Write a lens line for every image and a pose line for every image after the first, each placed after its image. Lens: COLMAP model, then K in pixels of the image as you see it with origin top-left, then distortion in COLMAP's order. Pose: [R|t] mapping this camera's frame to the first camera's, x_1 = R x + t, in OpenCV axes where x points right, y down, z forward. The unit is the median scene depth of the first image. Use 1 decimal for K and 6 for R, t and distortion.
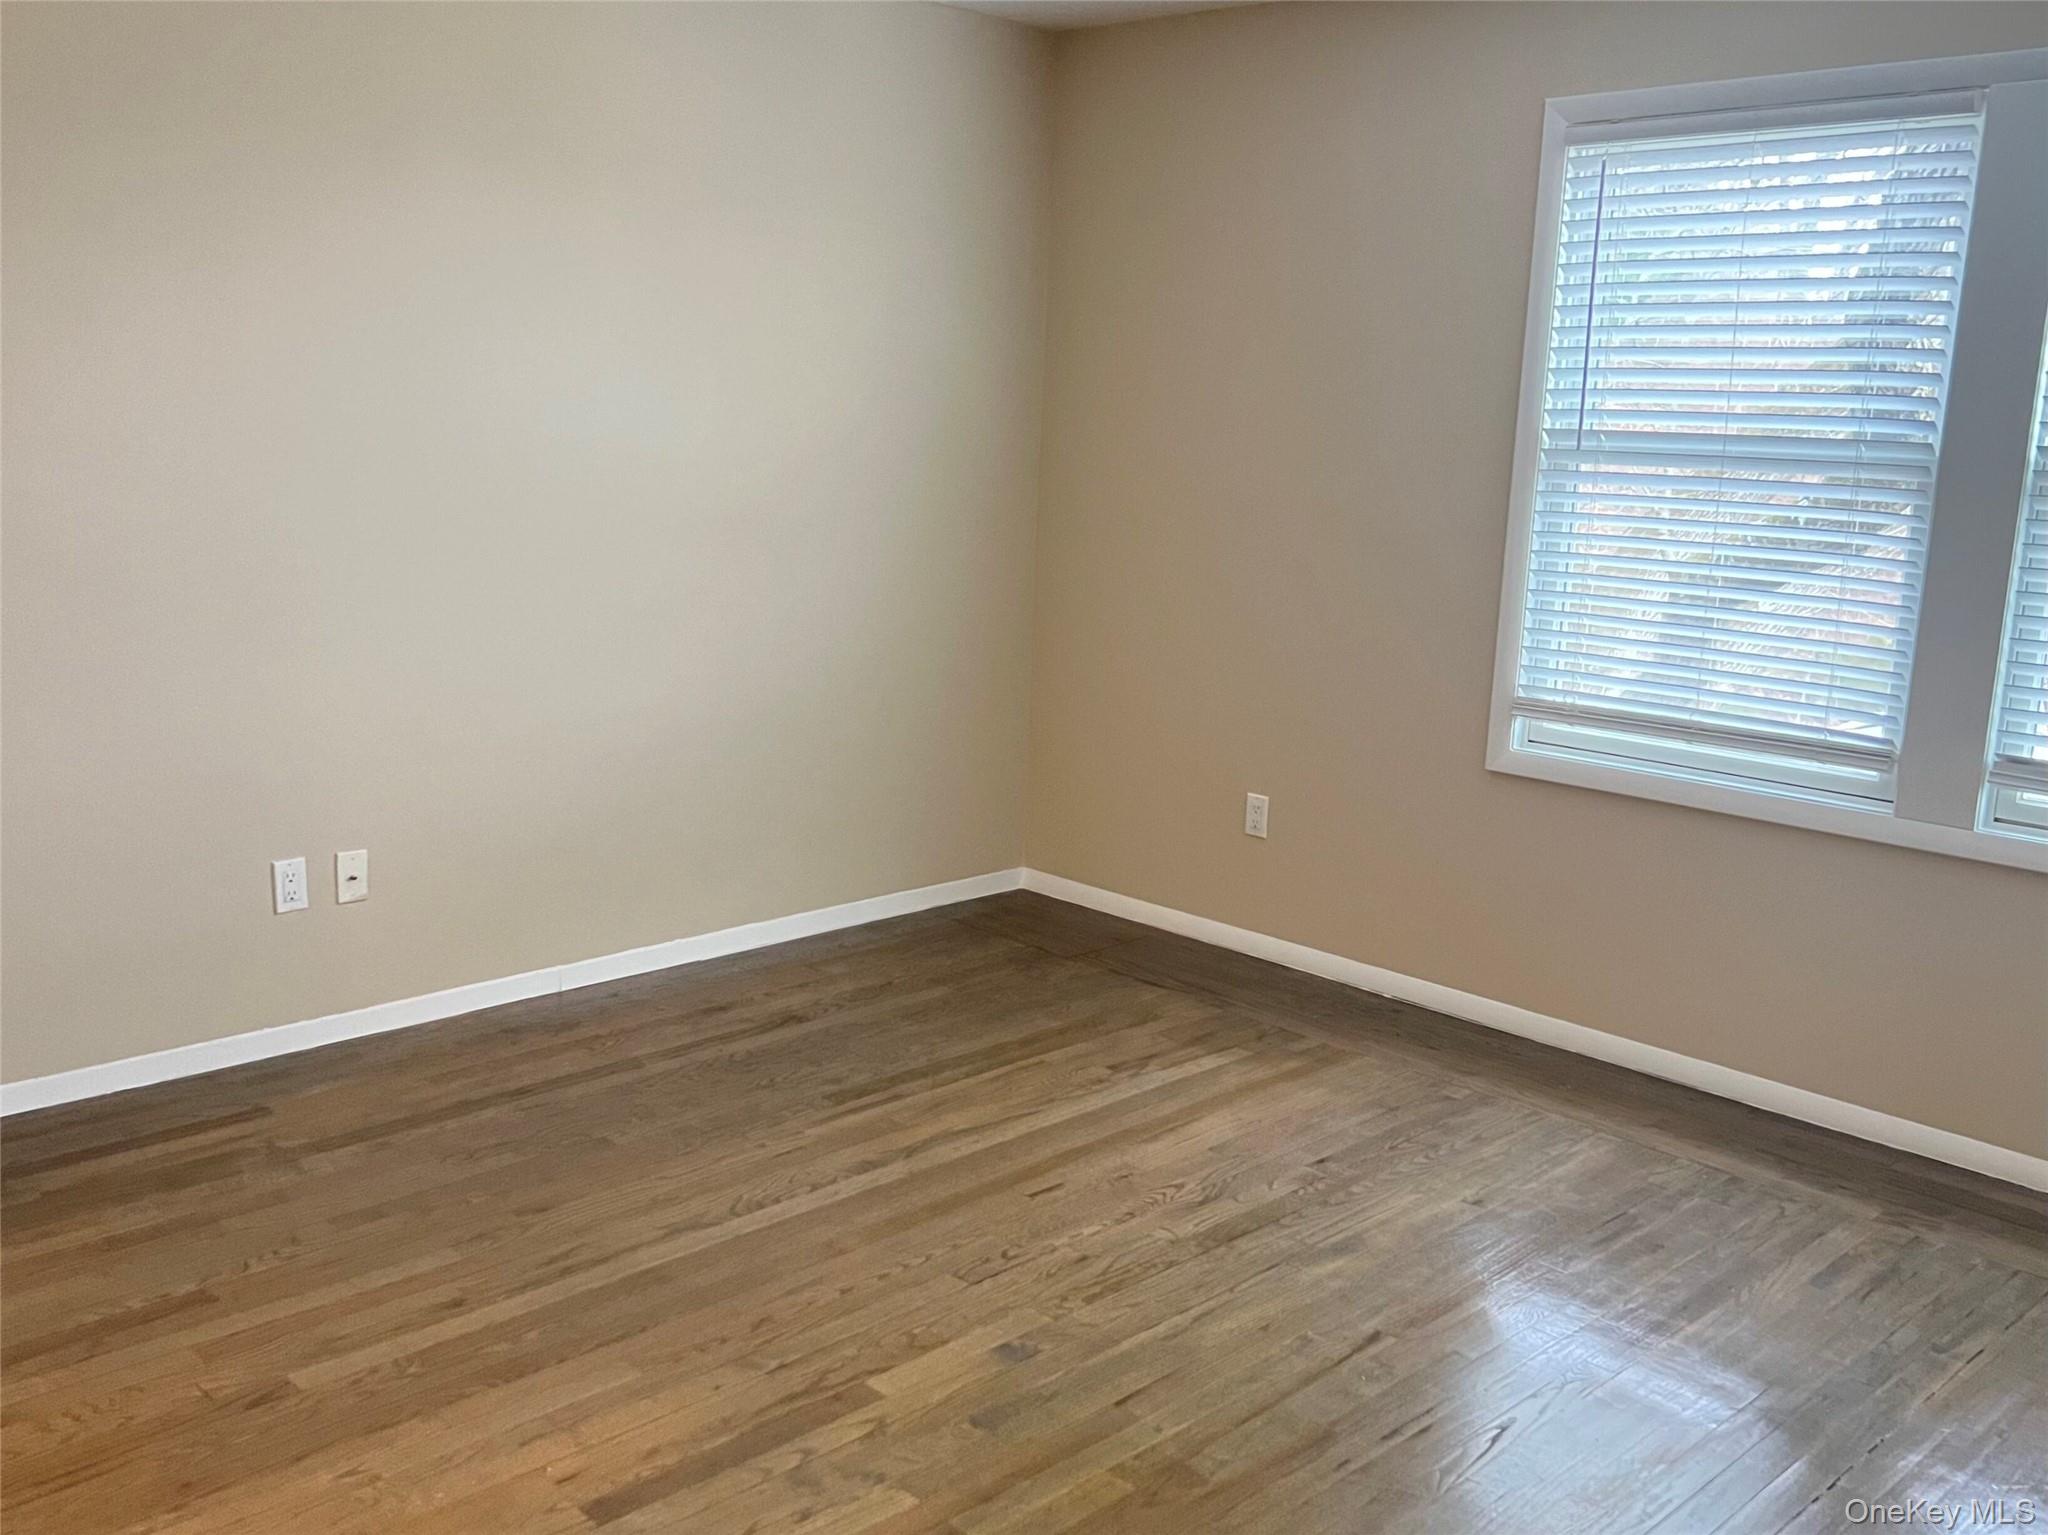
lens RADIAL K [[1870.7, 0, 969.0], [0, 1870.7, 763.2], [0, 0, 1]] dist [0.115021, -0.247997]
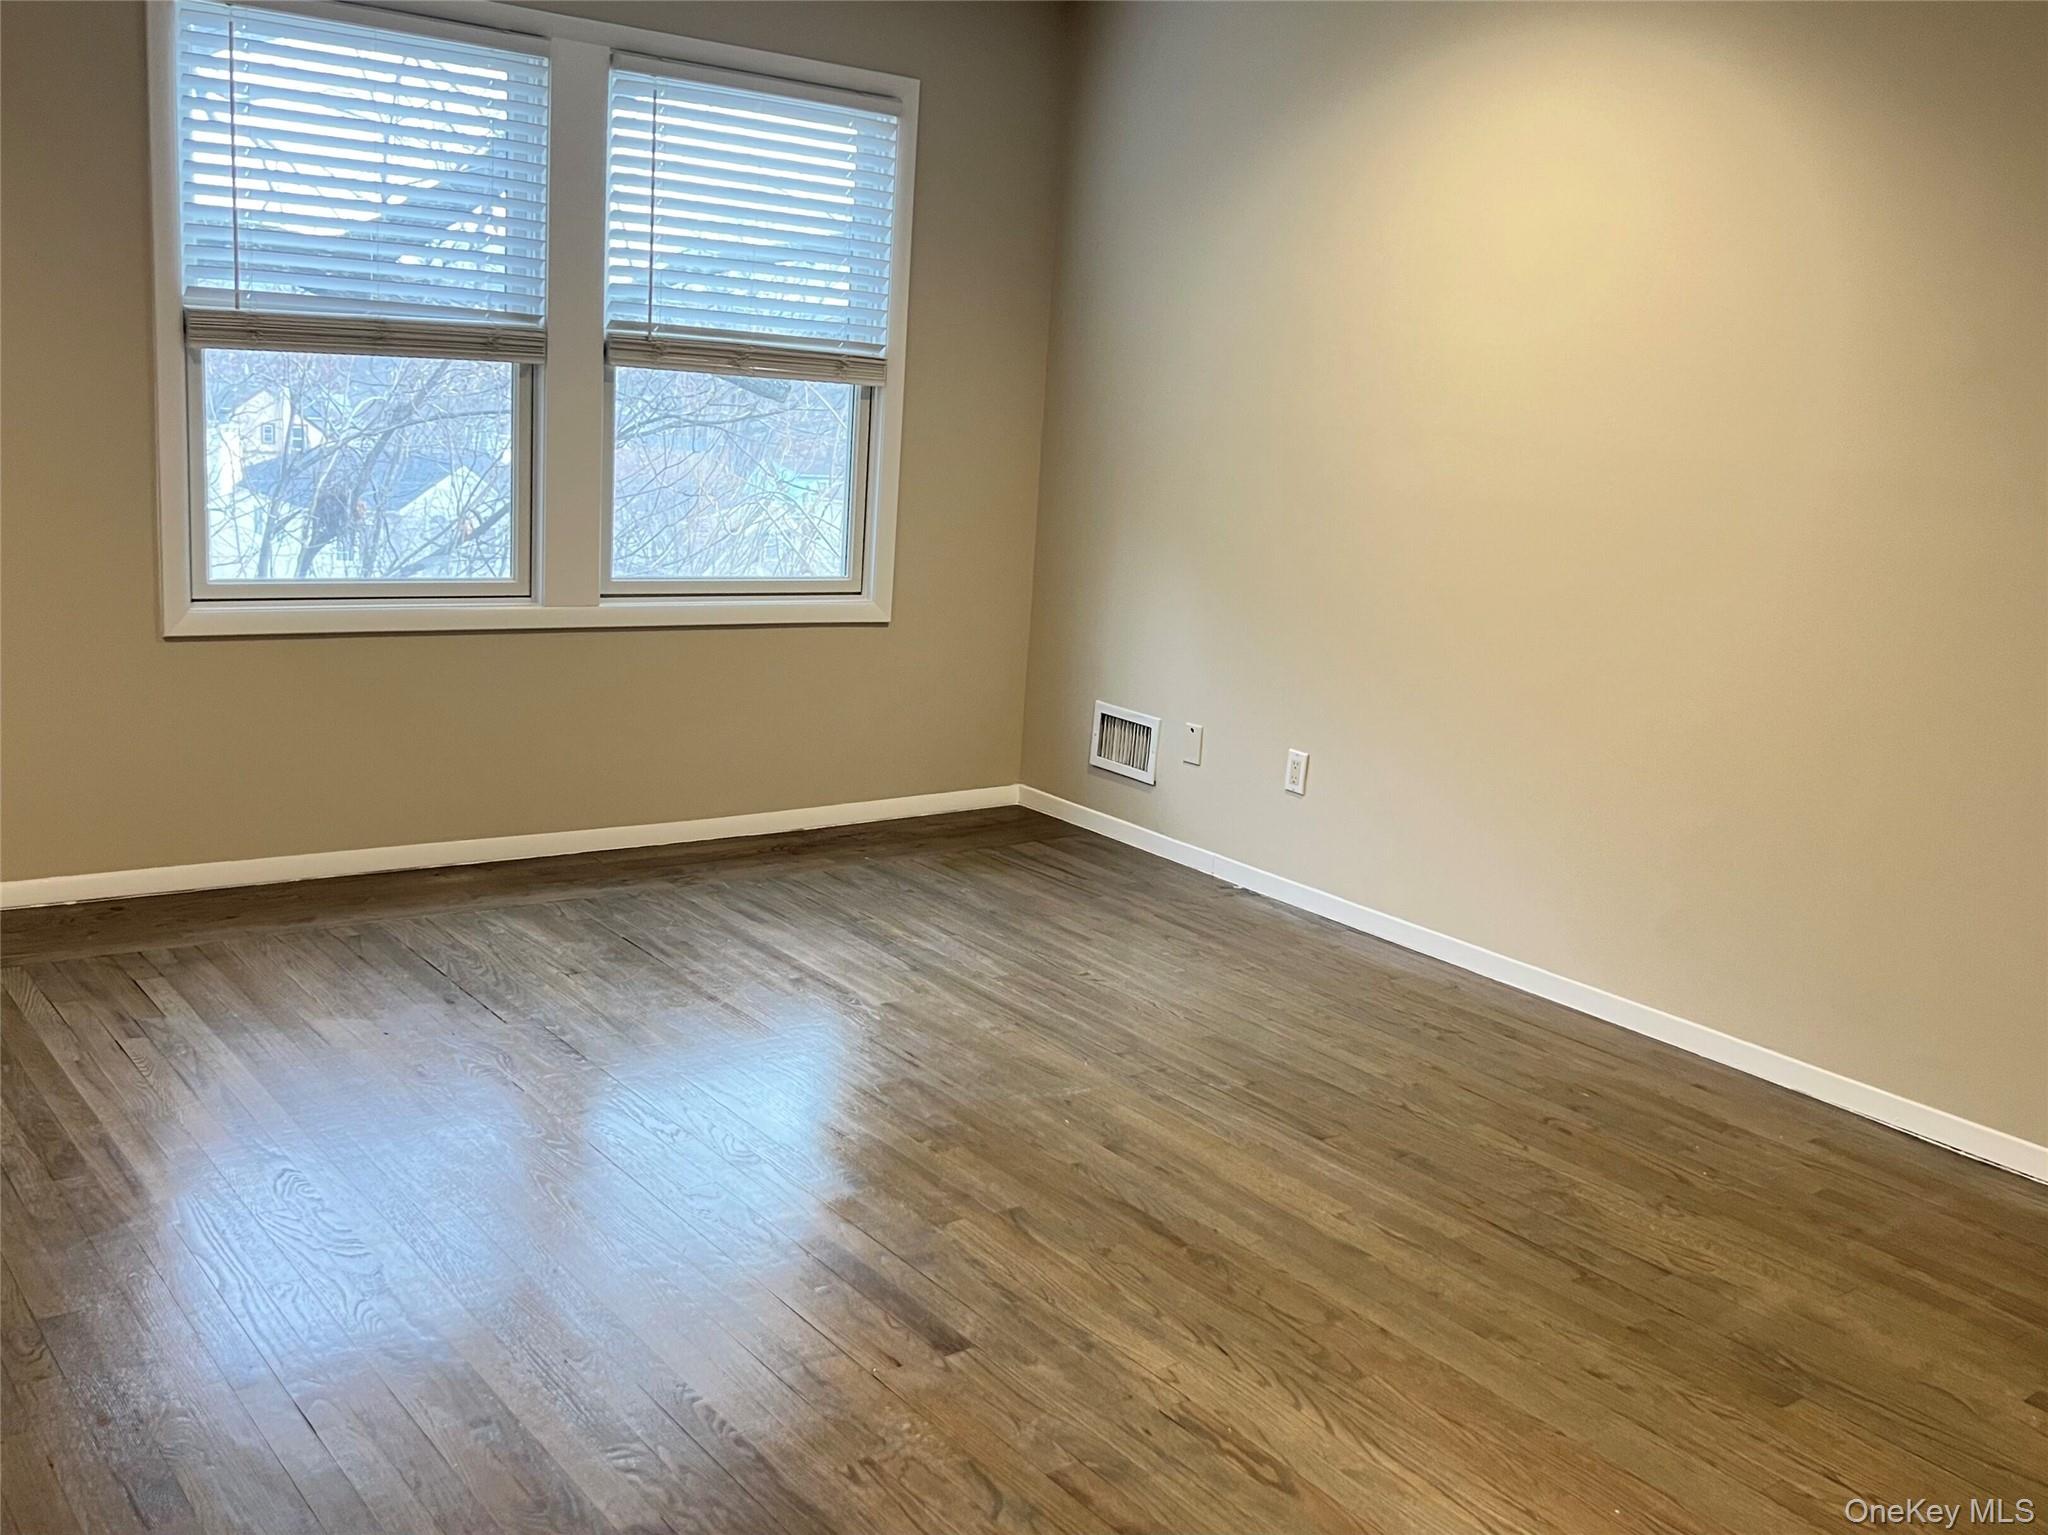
lens RADIAL K [[1882.9, 0, 1024.0], [0, 1882.9, 767.5], [0, 0, 1]] dist [0.219045, -0.541482]
pose [[0.116670, -0.230960, 0.965943, -0.740018], [0.120135, 0.968725, 0.217115, -0.106445], [-0.985878, 0.090713, 0.140767, 0.482683]]
